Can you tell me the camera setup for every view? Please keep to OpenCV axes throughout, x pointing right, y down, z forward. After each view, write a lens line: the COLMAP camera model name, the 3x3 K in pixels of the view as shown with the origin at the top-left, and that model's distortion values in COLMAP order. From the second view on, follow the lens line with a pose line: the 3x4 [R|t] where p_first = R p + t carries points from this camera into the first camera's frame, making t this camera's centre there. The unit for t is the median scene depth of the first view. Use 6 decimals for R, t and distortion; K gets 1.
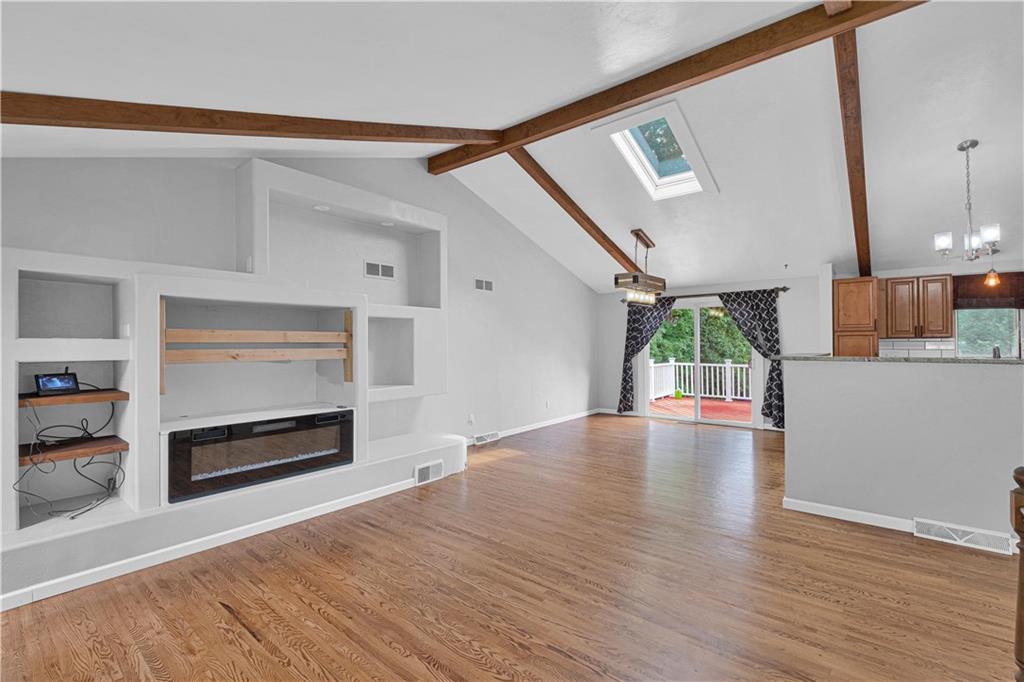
lens RADIAL K [[463.3, 0, 504.9], [0, 463.3, 338.6], [0, 0, 1]] dist [0.000018, -0.000186]
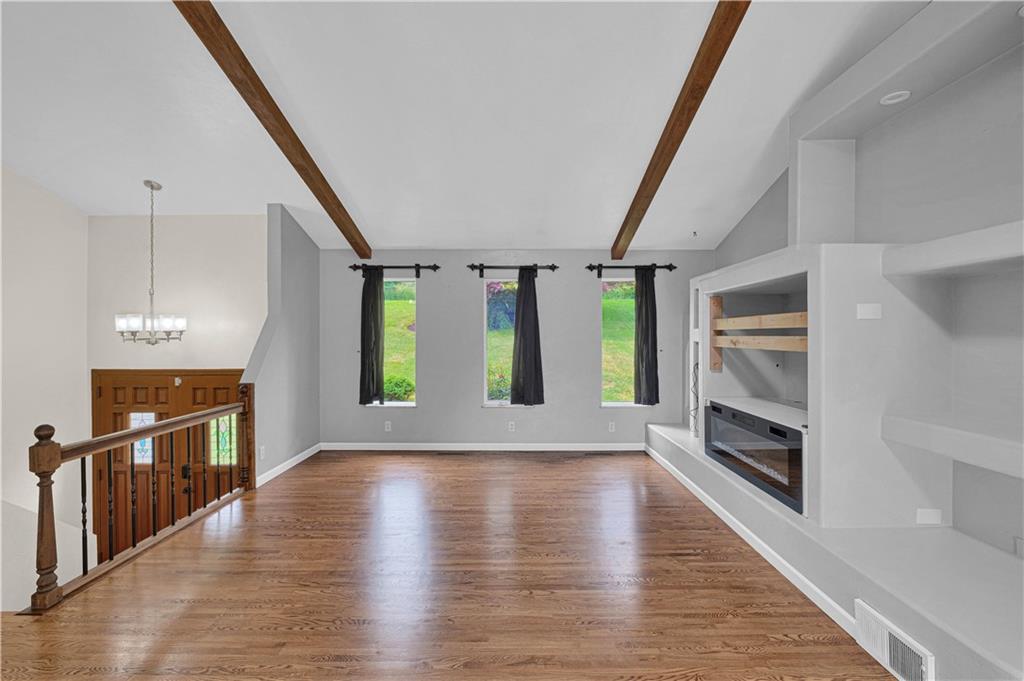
lens RADIAL K [[463.3, 0, 504.9], [0, 463.3, 338.1], [0, 0, 1]] dist [0.000018, -0.000186]
pose [[-0.790835, 0.006011, -0.611999, 0.198147], [0.008479, 0.999963, -0.001135, 0.010538], [0.611970, -0.006087, -0.790857, 0.643195]]
